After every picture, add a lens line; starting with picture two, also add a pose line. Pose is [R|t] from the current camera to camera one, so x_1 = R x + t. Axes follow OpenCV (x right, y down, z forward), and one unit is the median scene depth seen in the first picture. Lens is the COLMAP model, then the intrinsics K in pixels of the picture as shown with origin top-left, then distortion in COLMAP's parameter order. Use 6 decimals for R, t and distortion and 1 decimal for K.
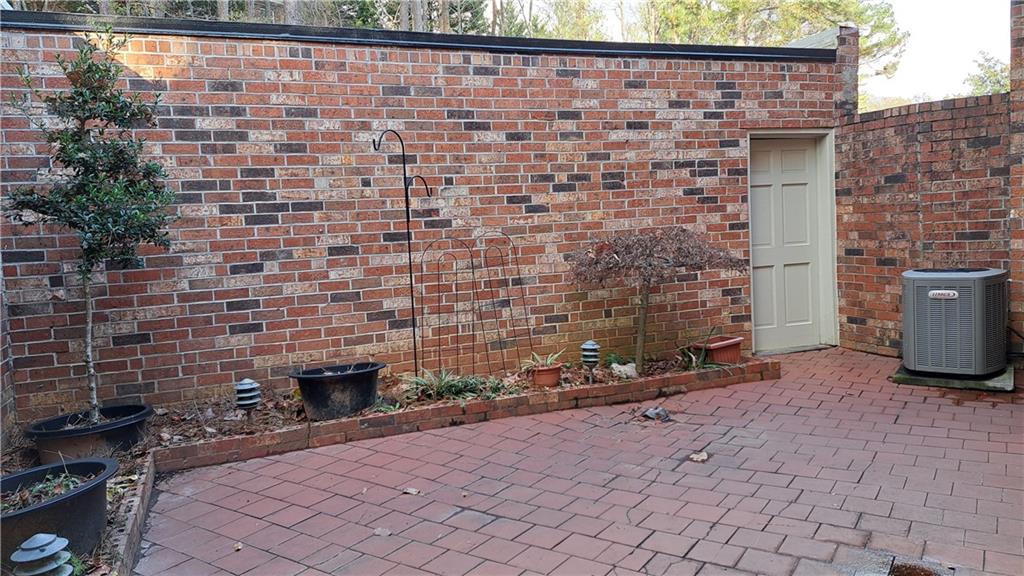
lens RADIAL K [[733.6, 0, 517.1], [0, 733.6, 282.5], [0, 0, 1]] dist [0.063474, -0.067280]
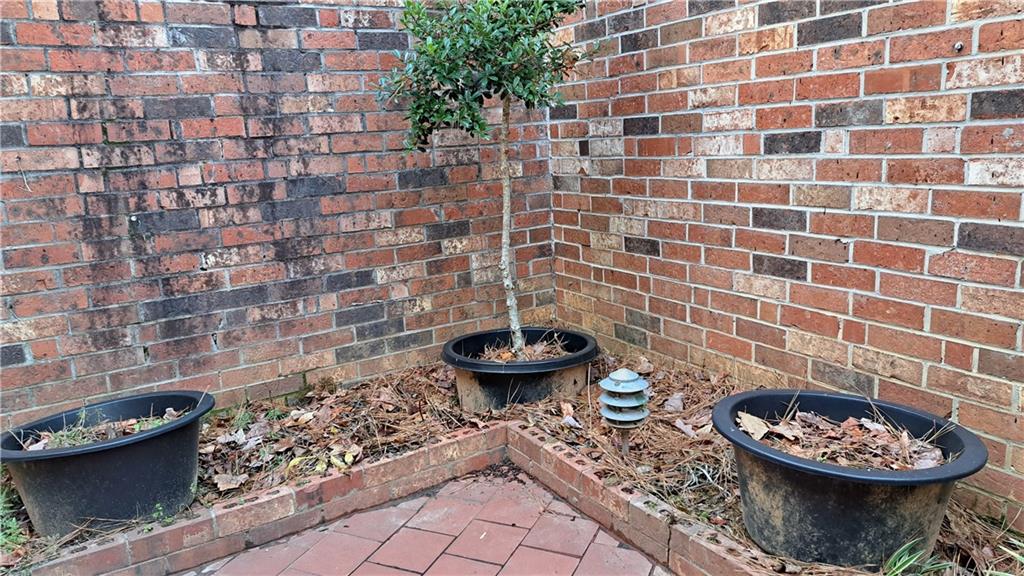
lens RADIAL K [[733.6, 0, 517.1], [0, 733.6, 282.5], [0, 0, 1]] dist [0.063474, -0.067280]
pose [[0.152801, 0.243661, -0.957748, 0.079332], [-0.026522, 0.969791, 0.242493, -0.042357], [0.987901, -0.011652, 0.154648, 0.754385]]
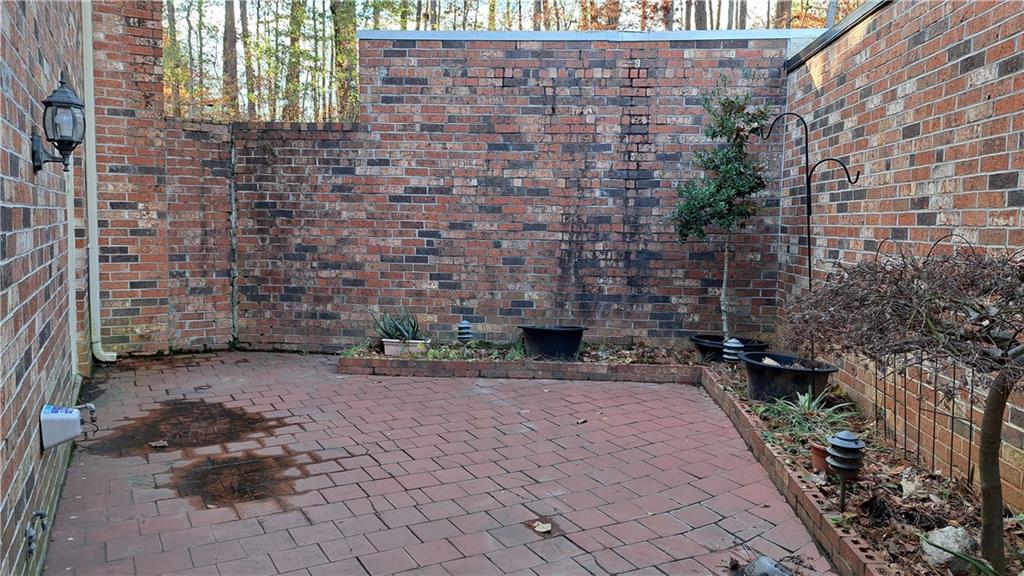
lens RADIAL K [[733.6, 0, 517.1], [0, 733.6, 282.5], [0, 0, 1]] dist [0.063474, -0.067280]
pose [[-0.454672, 0.118877, -0.882690, 0.769821], [-0.055946, 0.985284, 0.161511, -0.123845], [0.888900, 0.122817, -0.441331, 1.071765]]
